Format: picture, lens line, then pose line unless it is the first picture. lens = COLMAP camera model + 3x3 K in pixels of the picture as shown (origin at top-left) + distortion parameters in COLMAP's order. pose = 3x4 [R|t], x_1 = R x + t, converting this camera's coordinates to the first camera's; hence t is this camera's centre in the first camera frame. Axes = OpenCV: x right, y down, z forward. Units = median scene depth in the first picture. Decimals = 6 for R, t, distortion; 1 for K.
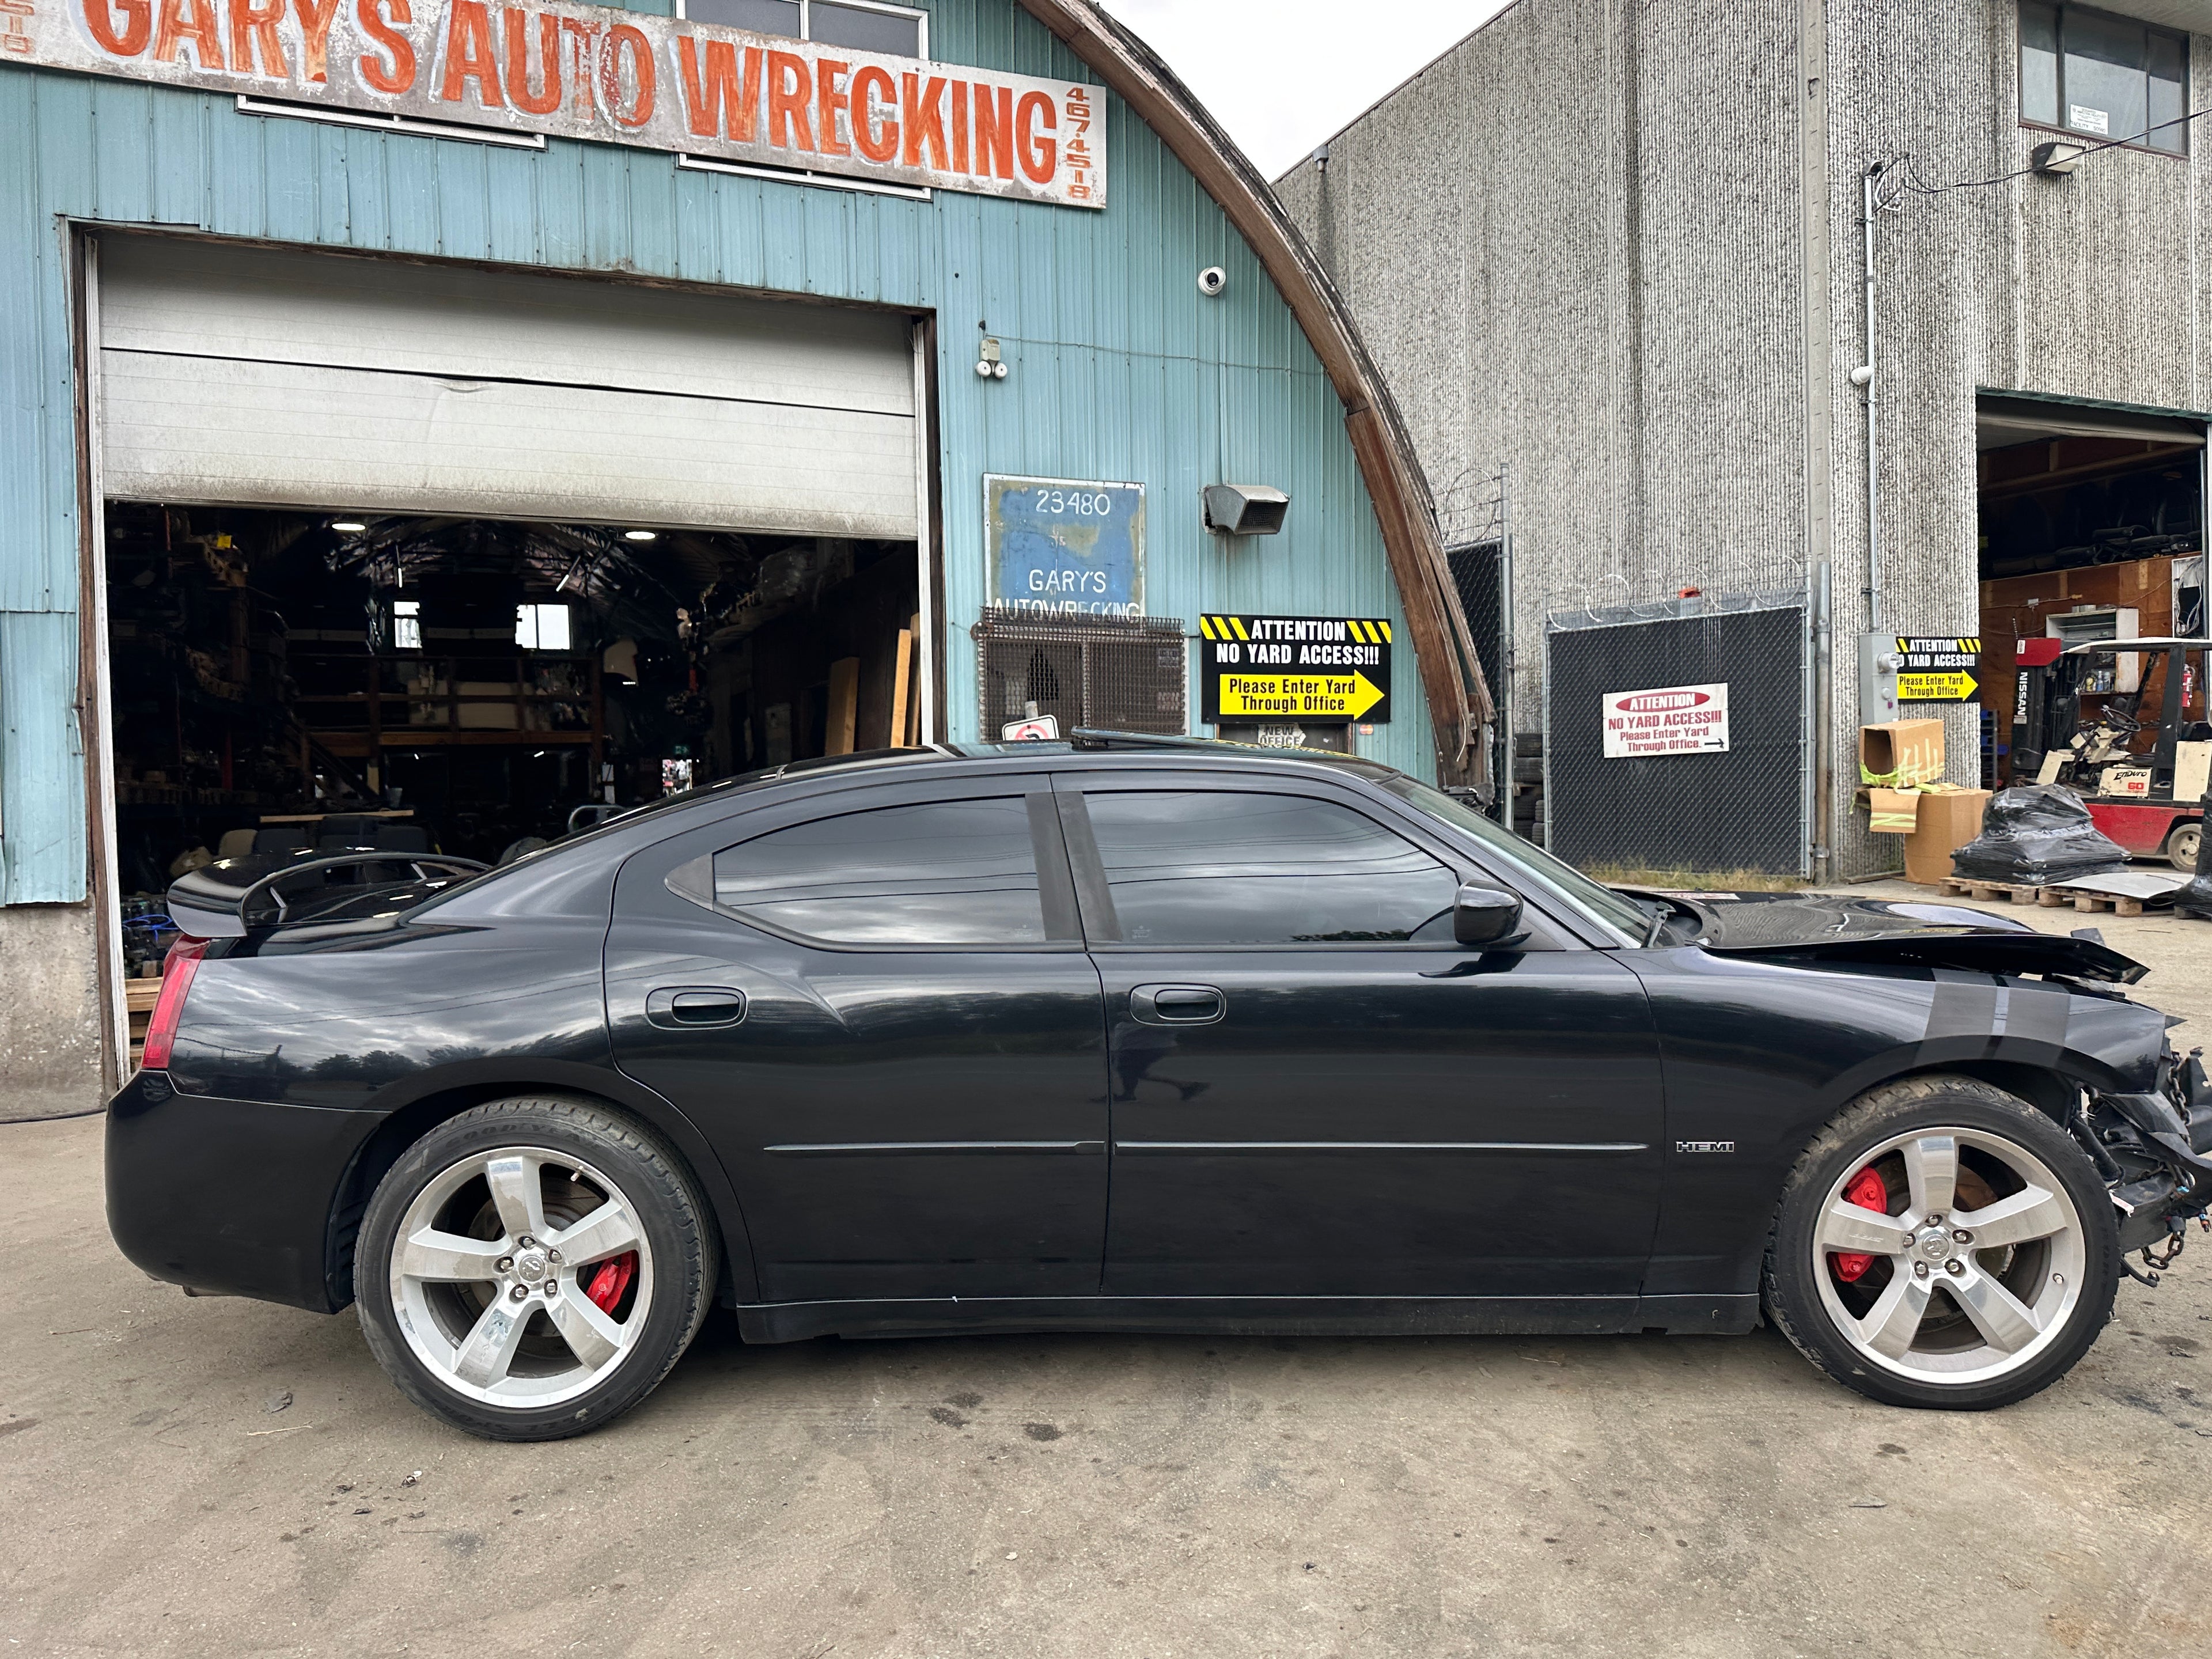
lens RADIAL K [[1531.2, 0, 1108.3], [0, 1531.2, 826.8], [0, 0, 1]] dist [0.124410, -0.178875]
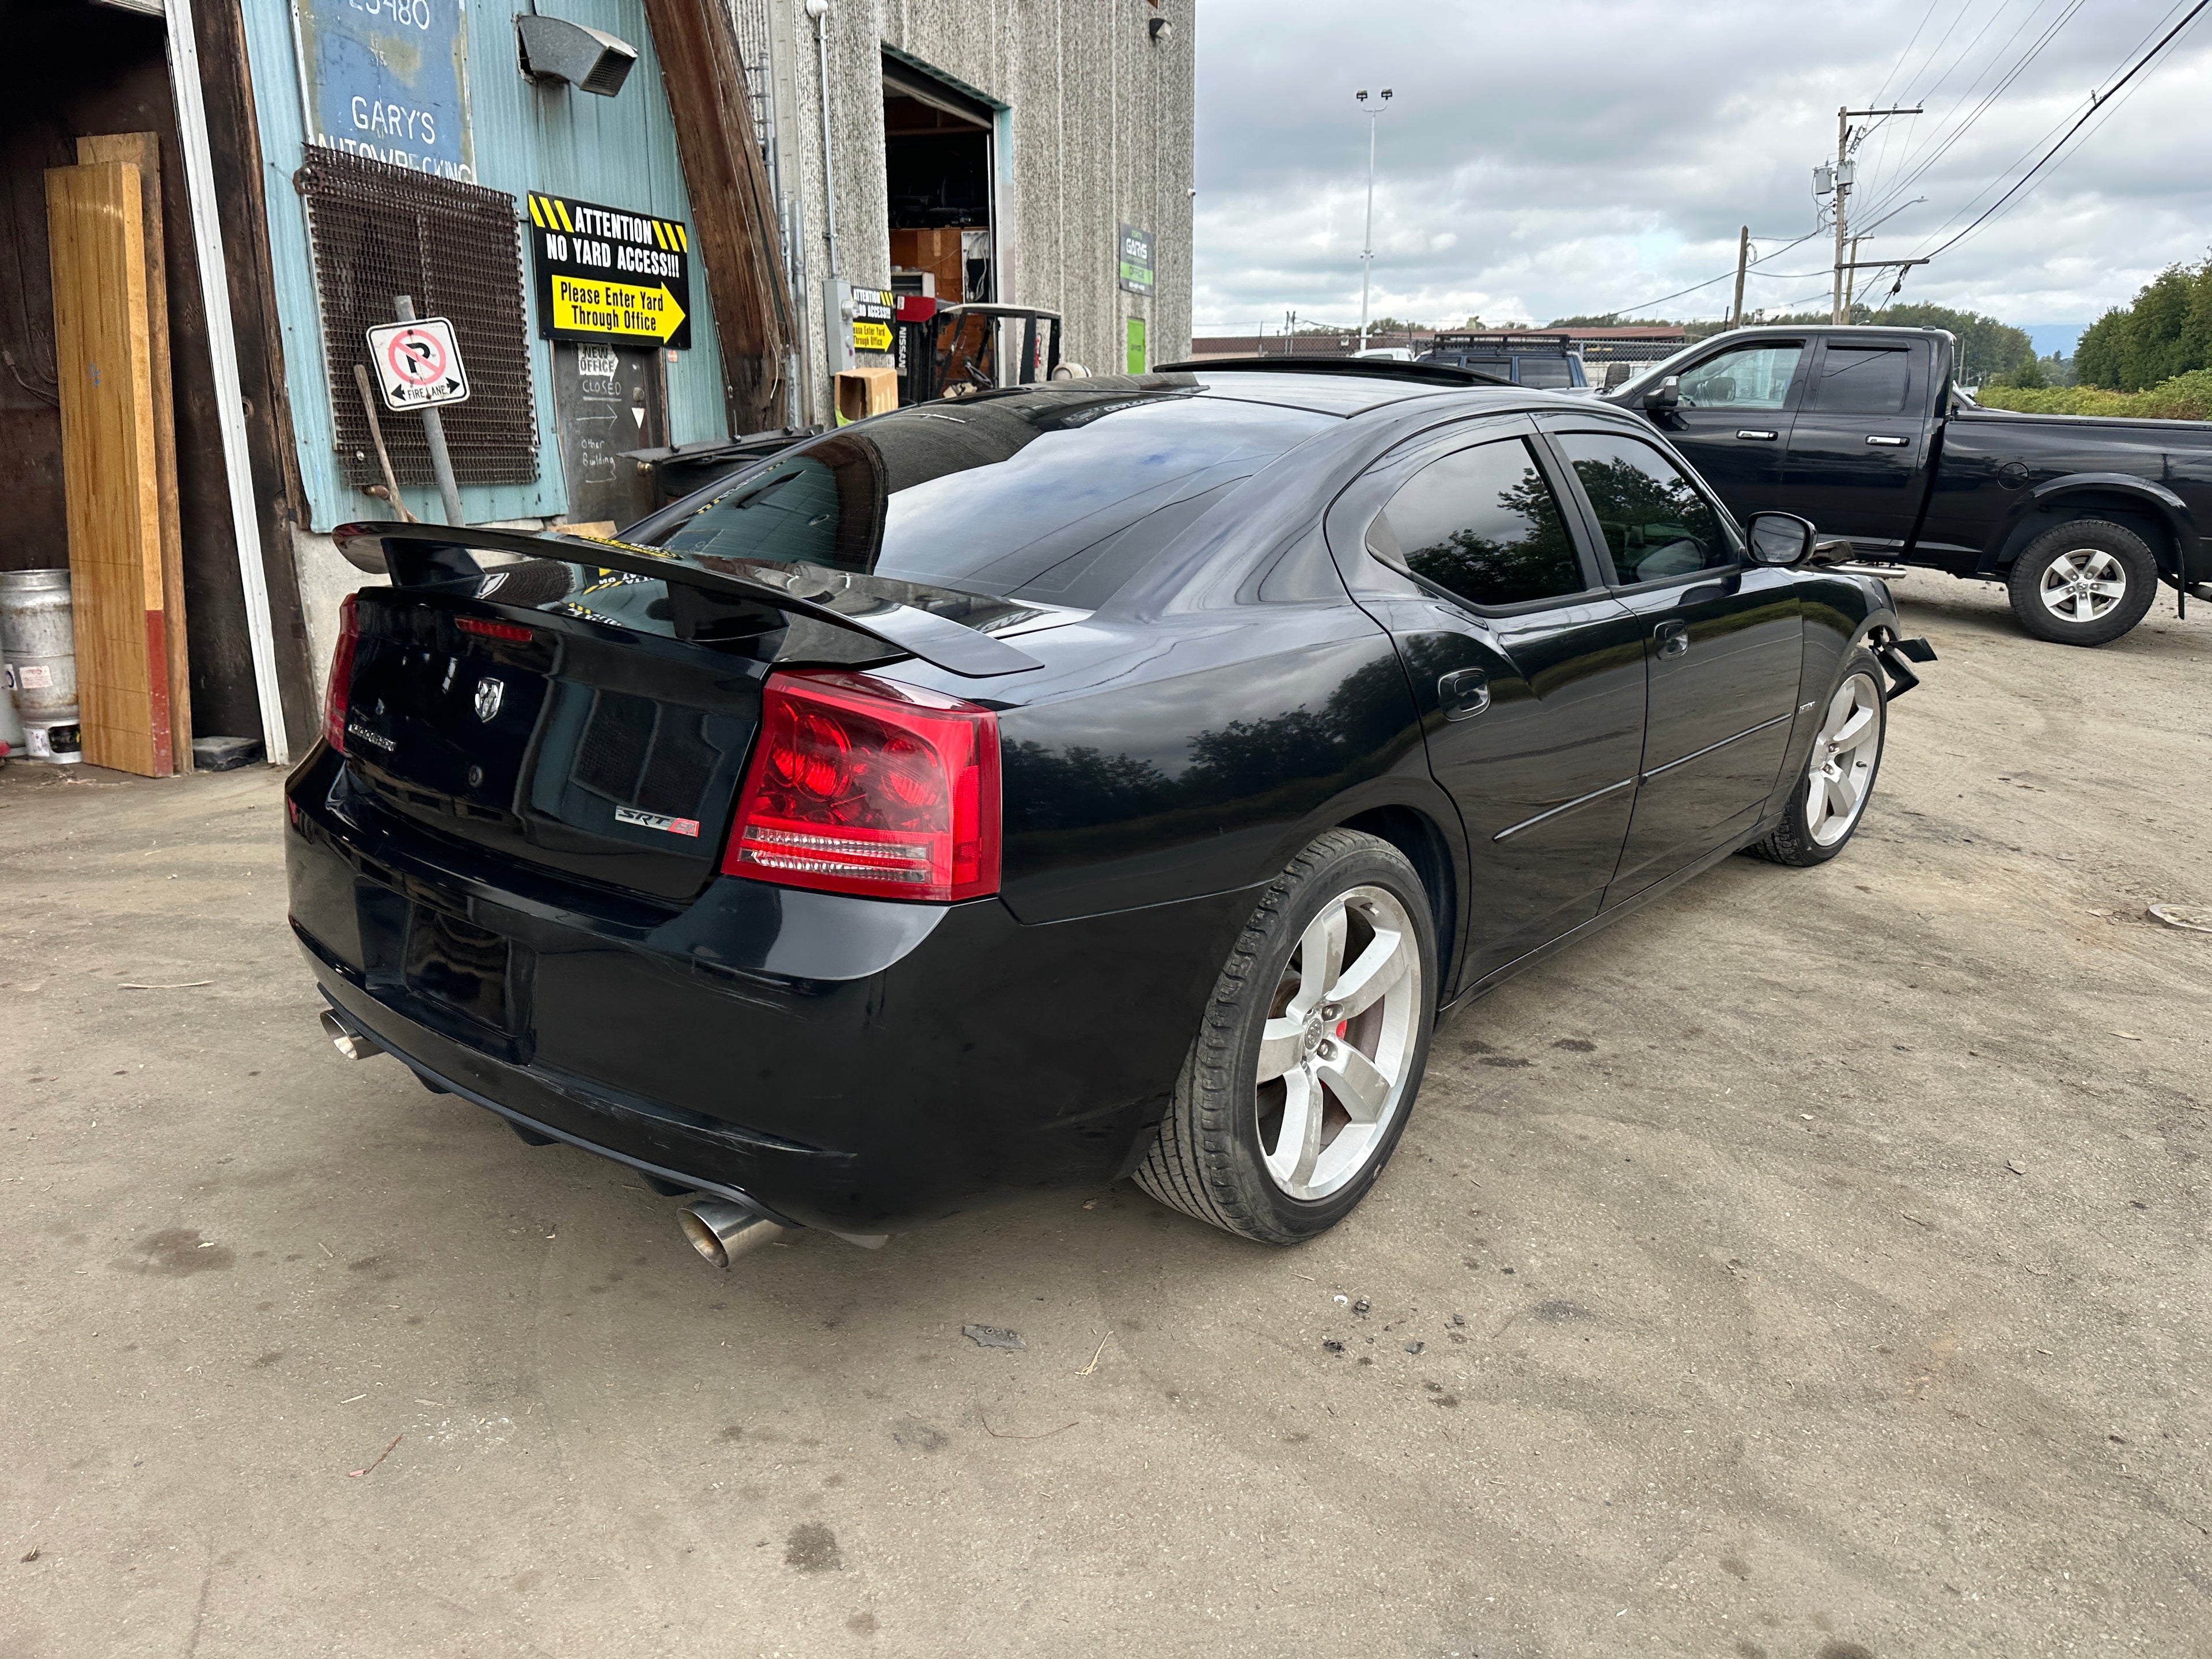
lens RADIAL K [[1549.4, 0, 1114.0], [0, 1549.4, 845.4], [0, 0, 1]] dist [0.029527, -0.039179]
pose [[0.639076, -0.187950, 0.745826, -0.396755], [0.007784, 0.971215, 0.238079, -0.002248], [-0.769104, -0.146345, 0.622143, 0.231553]]
